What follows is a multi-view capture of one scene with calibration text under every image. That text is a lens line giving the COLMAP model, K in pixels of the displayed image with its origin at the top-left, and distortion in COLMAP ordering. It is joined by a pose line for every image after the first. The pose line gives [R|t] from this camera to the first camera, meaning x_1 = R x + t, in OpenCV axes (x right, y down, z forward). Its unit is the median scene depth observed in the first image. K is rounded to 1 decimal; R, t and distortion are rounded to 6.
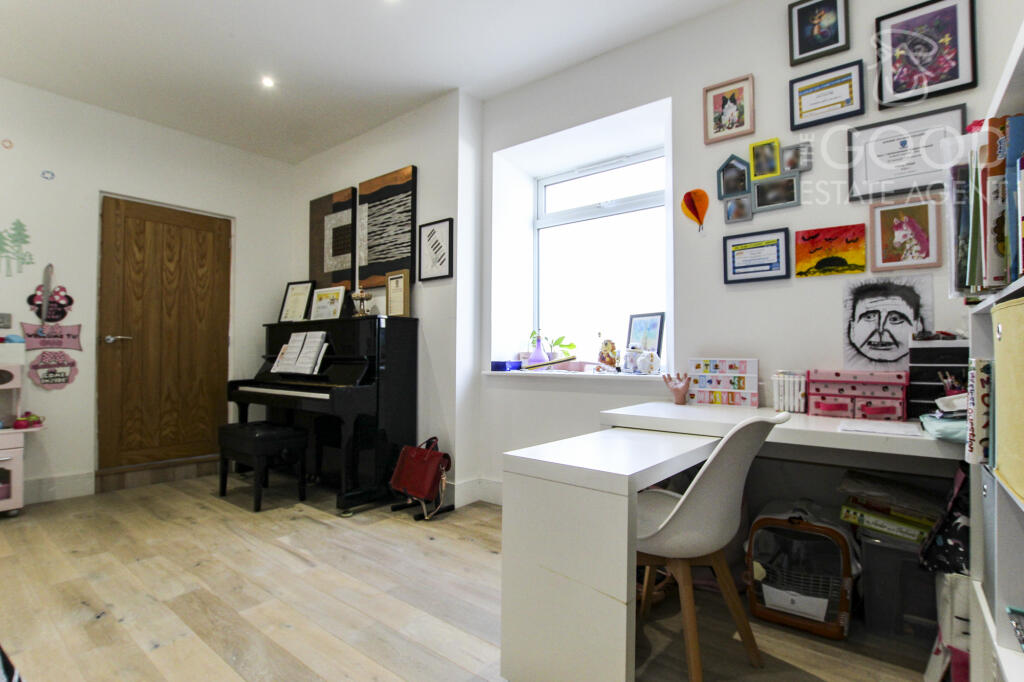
lens RADIAL K [[490.2, 0, 507.9], [0, 490.2, 342.5], [0, 0, 1]] dist [-0.023699, 0.000912]
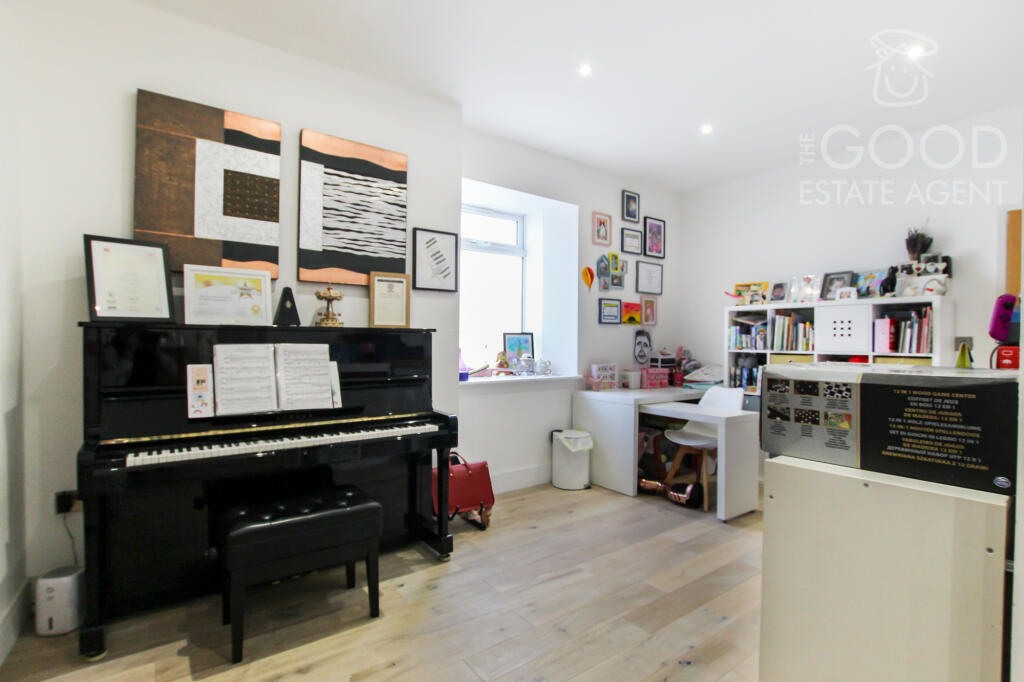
lens RADIAL K [[490.2, 0, 506.7], [0, 490.2, 343.9], [0, 0, 1]] dist [-0.023699, 0.000912]
pose [[0.267585, -0.005640, 0.963518, -1.439234], [-0.028276, 0.999506, 0.013703, -0.059346], [-0.963119, -0.030911, 0.267294, 0.843602]]
